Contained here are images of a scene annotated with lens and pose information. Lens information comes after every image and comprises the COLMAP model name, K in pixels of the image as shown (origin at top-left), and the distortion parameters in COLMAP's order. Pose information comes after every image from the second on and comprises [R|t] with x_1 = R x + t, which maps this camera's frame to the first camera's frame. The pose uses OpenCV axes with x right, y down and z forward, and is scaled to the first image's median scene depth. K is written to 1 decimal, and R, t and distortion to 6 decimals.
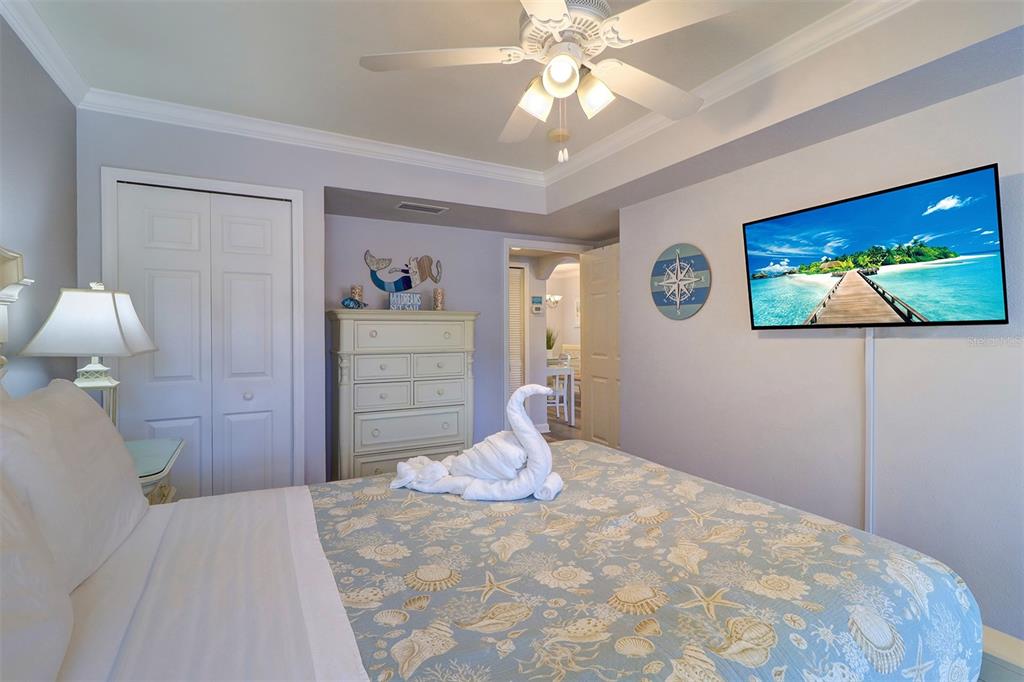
lens RADIAL K [[483.4, 0, 503.7], [0, 483.4, 332.8], [0, 0, 1]] dist [0.002558, -0.000712]
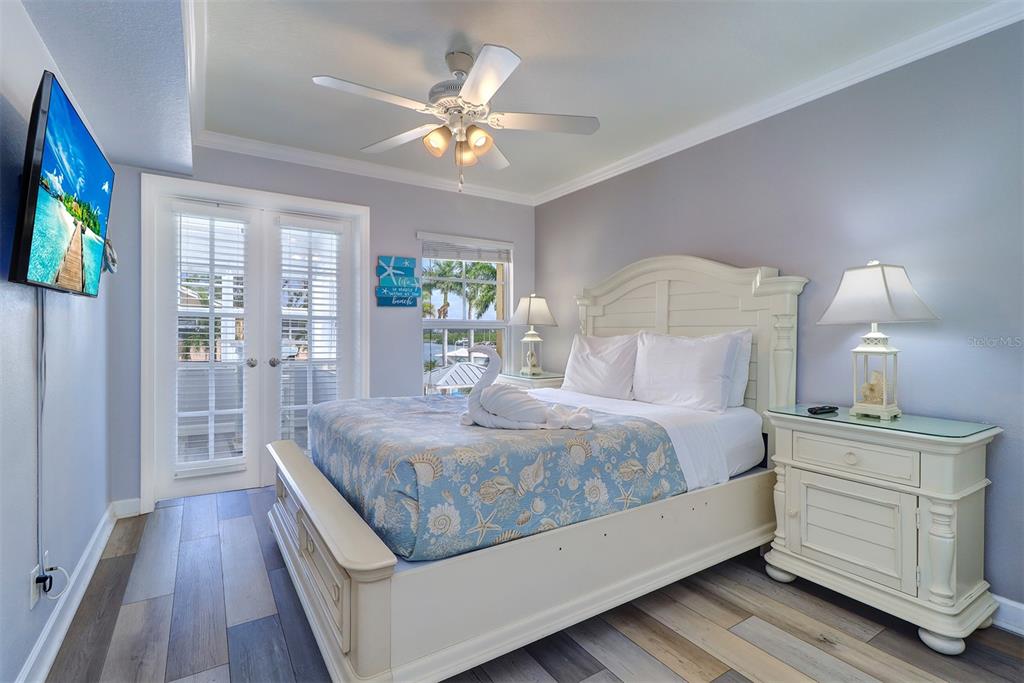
lens RADIAL K [[483.4, 0, 508.1], [0, 483.4, 339.3], [0, 0, 1]] dist [0.002558, -0.000712]
pose [[-0.994907, 0.001944, -0.100783, 0.082178], [0.000495, 0.999896, 0.014402, 0.053693], [0.100800, 0.014279, -0.994804, 1.779173]]
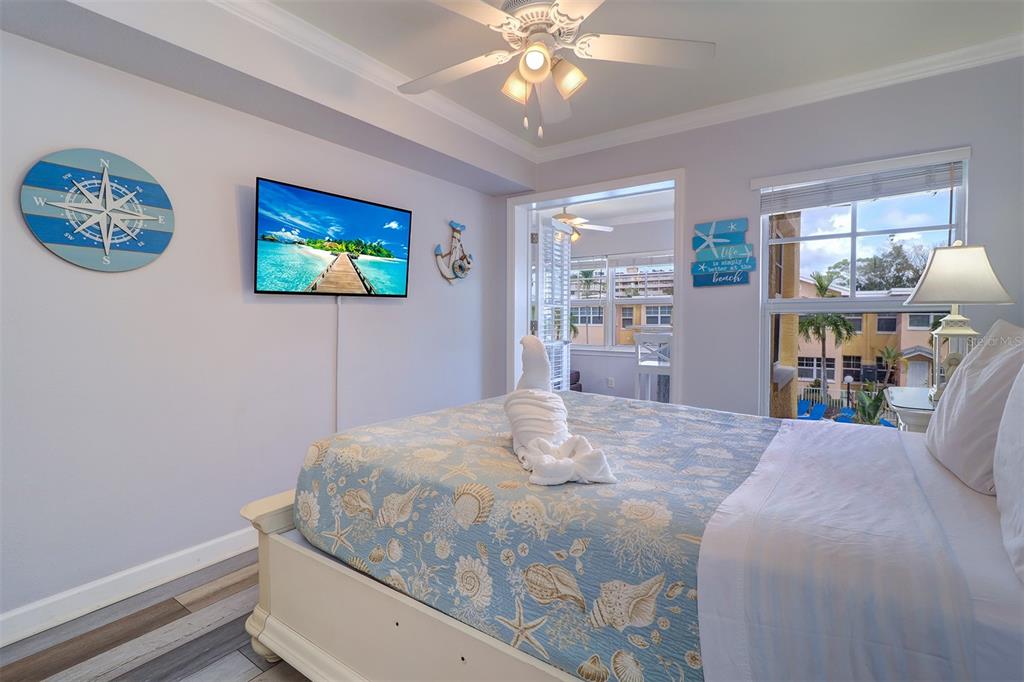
lens RADIAL K [[483.4, 0, 503.2], [0, 483.4, 335.4], [0, 0, 1]] dist [0.002558, -0.000712]
pose [[-0.456194, -0.023338, 0.889574, -0.623895], [0.004577, 0.999581, 0.028571, 0.057799], [-0.889869, 0.017105, -0.455896, 1.151508]]
